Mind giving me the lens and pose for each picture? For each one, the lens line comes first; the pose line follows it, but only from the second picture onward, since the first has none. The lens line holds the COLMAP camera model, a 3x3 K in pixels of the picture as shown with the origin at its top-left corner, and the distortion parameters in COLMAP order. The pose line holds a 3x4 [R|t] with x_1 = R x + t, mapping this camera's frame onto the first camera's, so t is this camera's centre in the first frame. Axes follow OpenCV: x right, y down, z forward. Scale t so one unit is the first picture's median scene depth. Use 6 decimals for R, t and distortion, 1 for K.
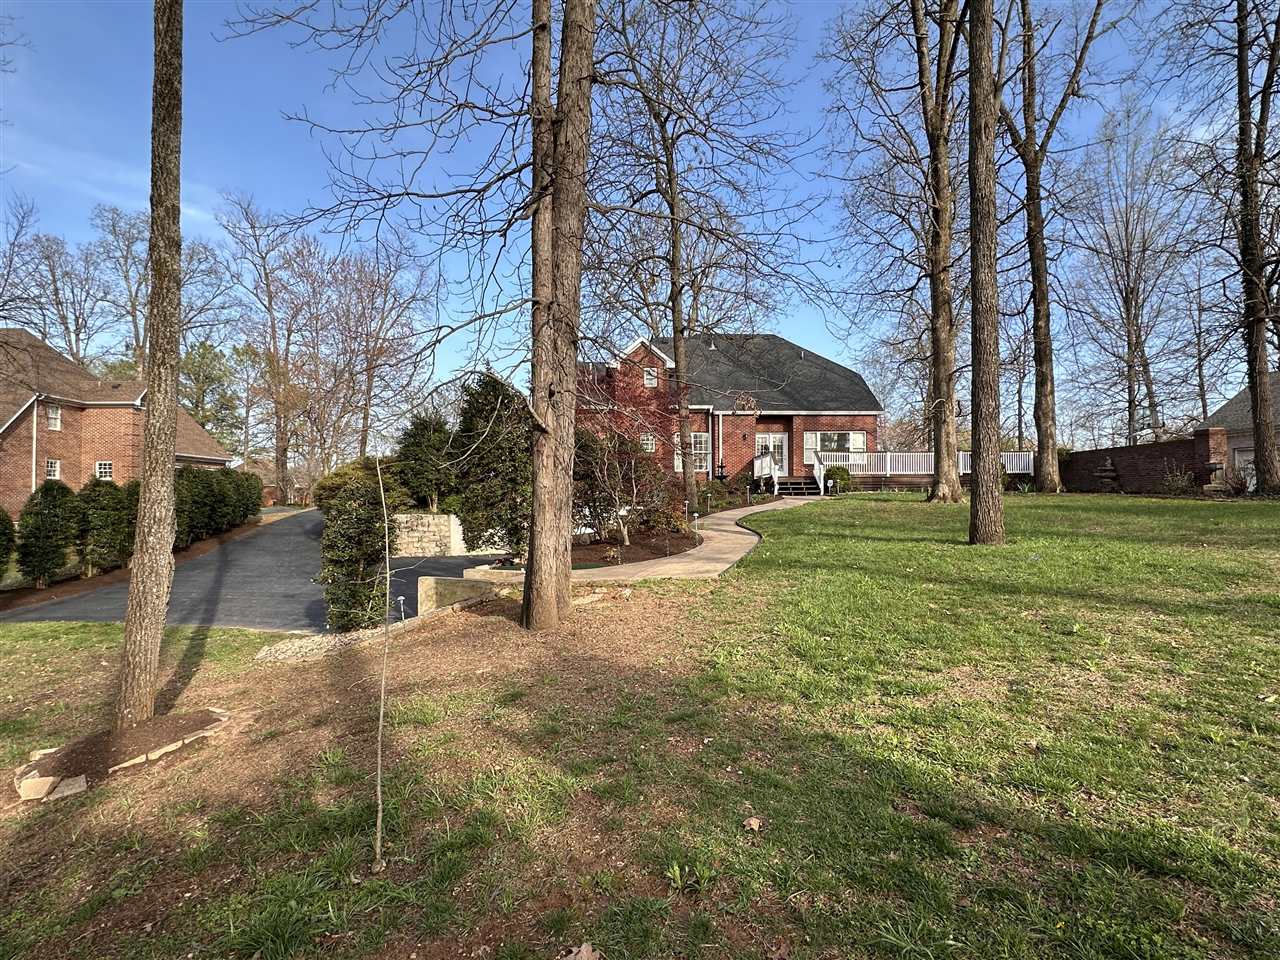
lens RADIAL K [[660.2, 0, 640.1], [0, 660.2, 481.0], [0, 0, 1]] dist [0.010306, 0.001857]
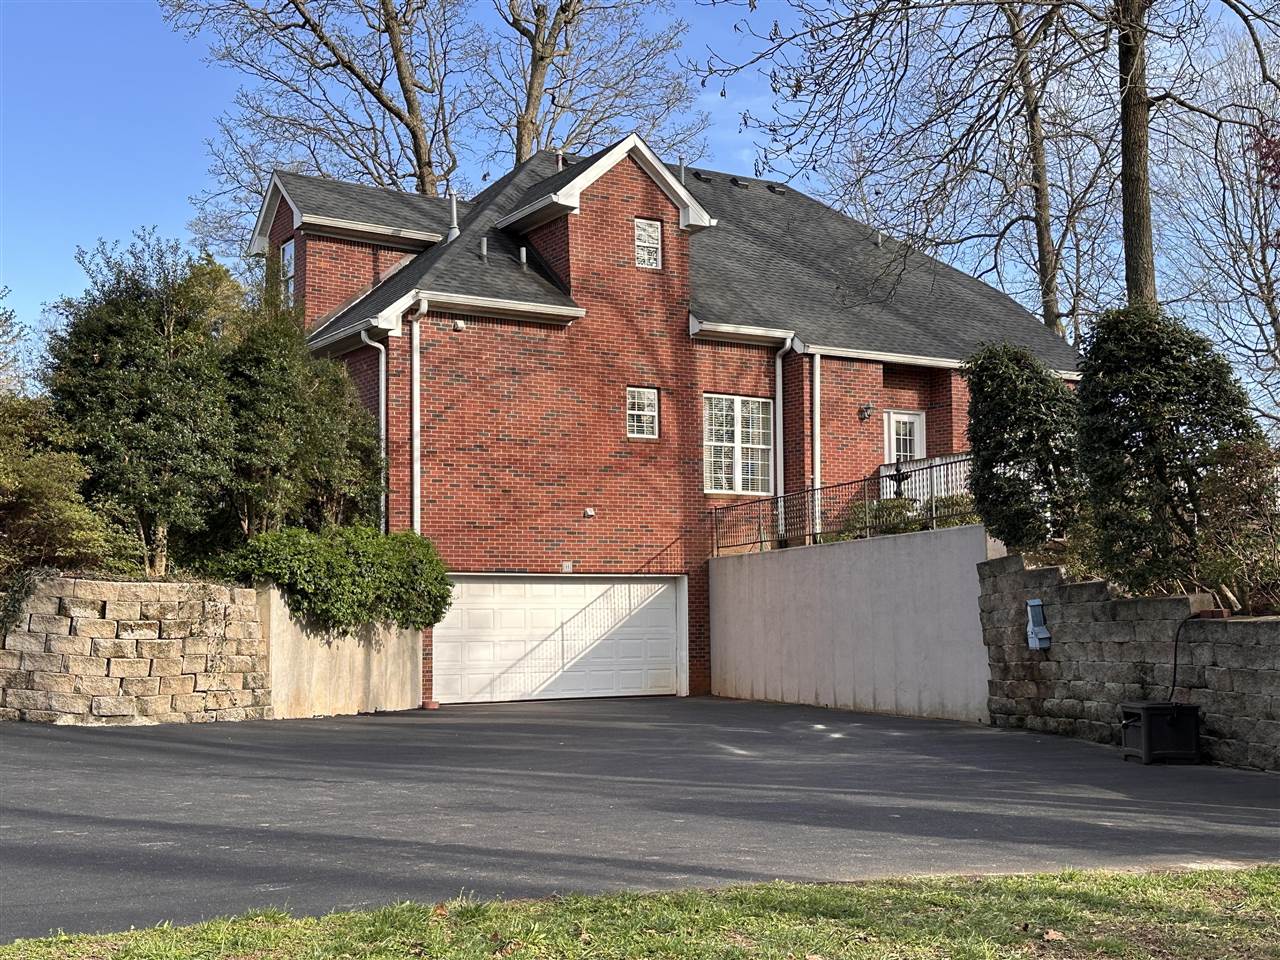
lens RADIAL K [[1612.3, 0, 637.5], [0, 1612.3, 479.5], [0, 0, 1]] dist [0.125074, 0.000000]
pose [[0.873187, 0.042313, 0.485545, -0.508161], [-0.008609, 0.997408, -0.071437, 0.052433], [-0.487309, 0.058198, 0.871288, 0.233647]]
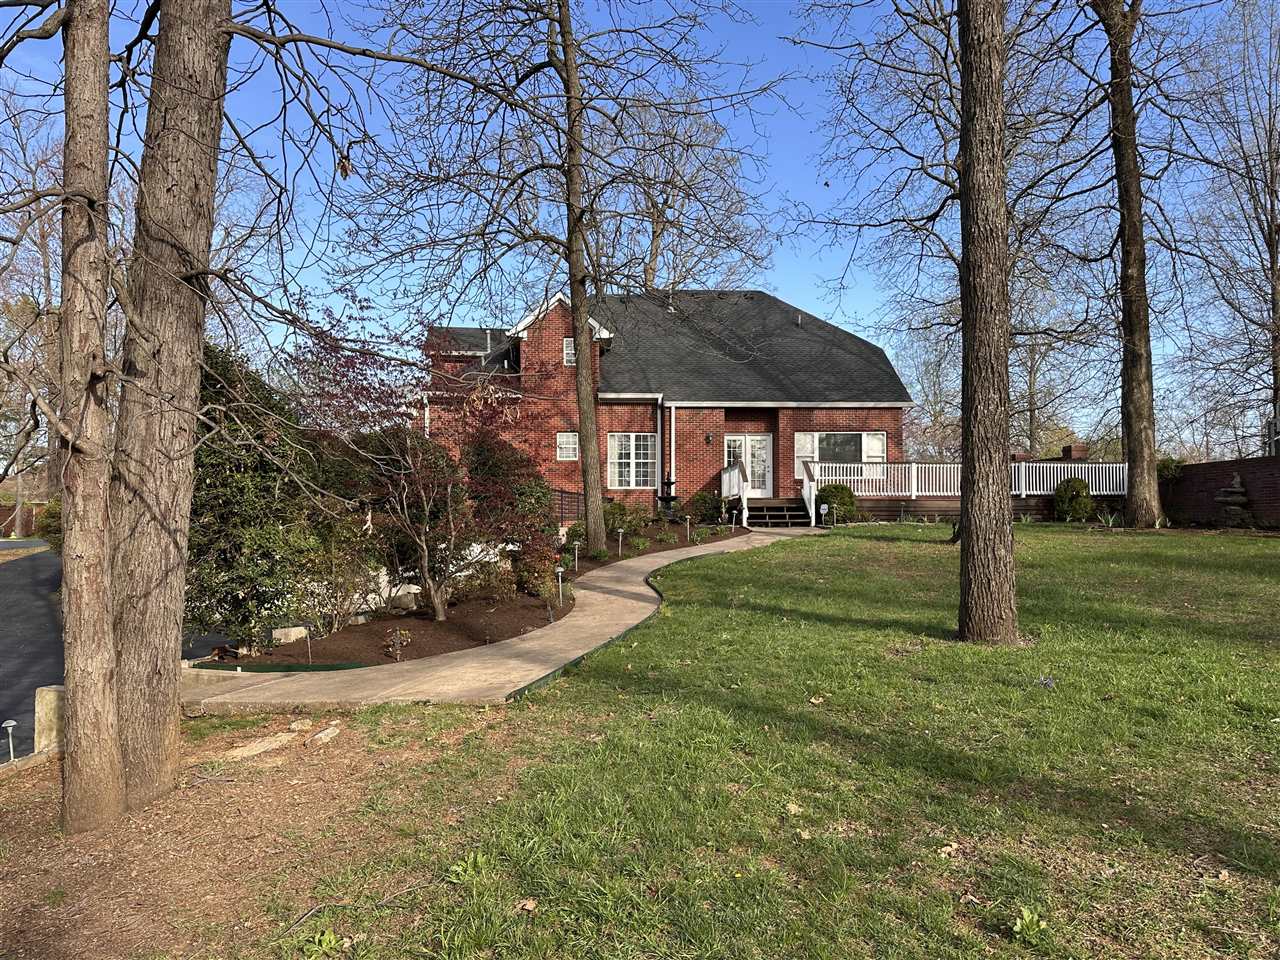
lens RADIAL K [[898.7, 0, 639.7], [0, 898.7, 477.8], [0, 0, 1]] dist [0.079366, -0.044451]
pose [[0.999760, 0.003993, 0.021528, 0.076945], [-0.003607, 0.999833, -0.017917, -0.011247], [-0.021596, 0.017835, 0.999608, 0.079126]]
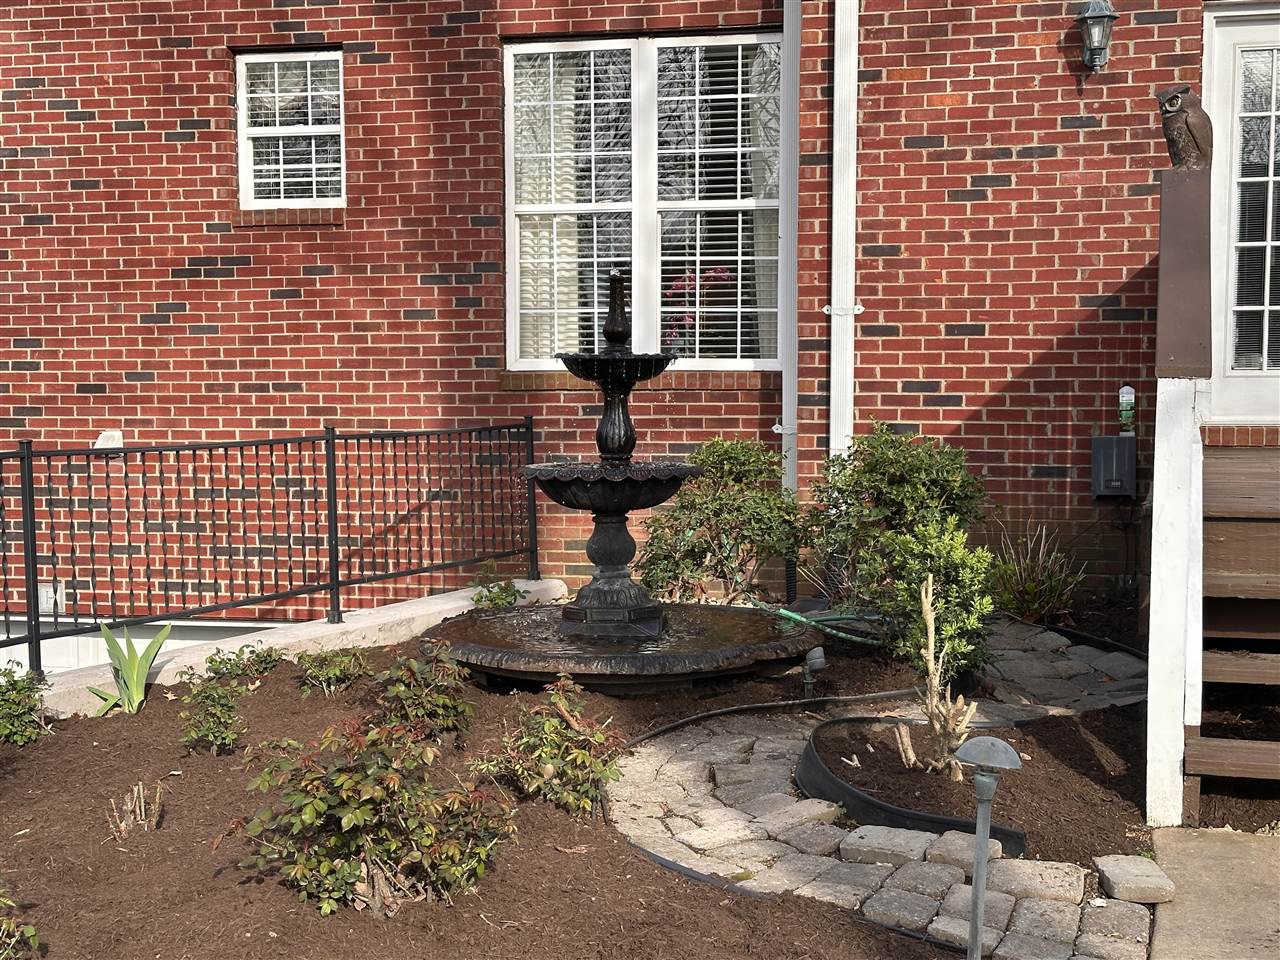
lens RADIAL K [[1875.4, 0, 636.5], [0, 1875.4, 488.7], [0, 0, 1]] dist [0.125946, 0.000000]
pose [[0.951299, 0.027572, -0.307035, 0.212073], [0.003179, 0.995062, 0.099207, -0.031687], [0.308254, -0.095351, 0.946513, 0.790908]]
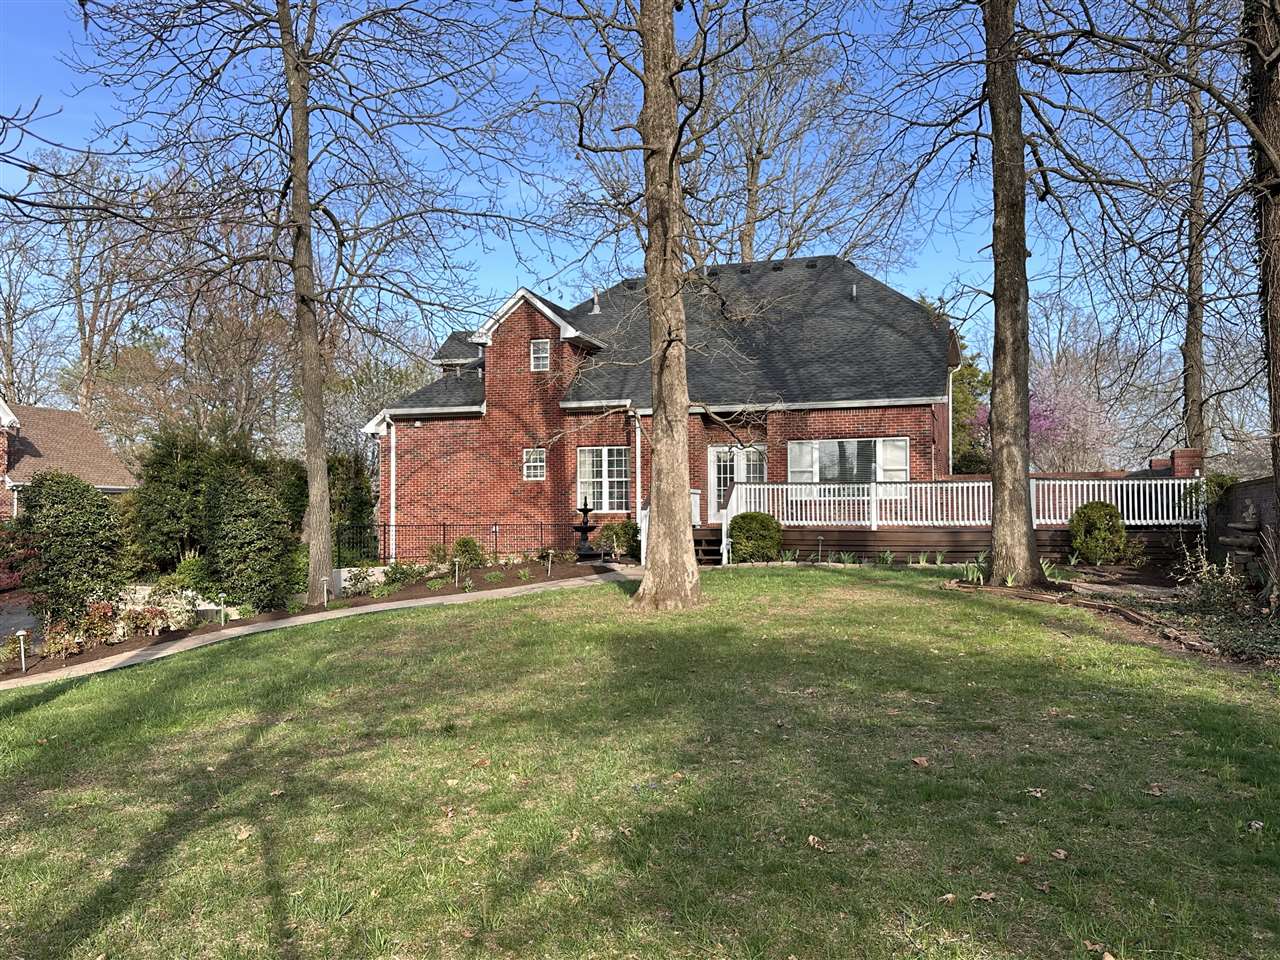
lens RADIAL K [[1078.6, 0, 639.2], [0, 1078.6, 475.4], [0, 0, 1]] dist [0.083561, -0.053209]
pose [[0.929684, -0.011650, -0.368174, 0.532214], [0.007404, 0.999889, -0.012943, -0.041186], [0.368284, 0.009307, 0.929667, 0.151000]]
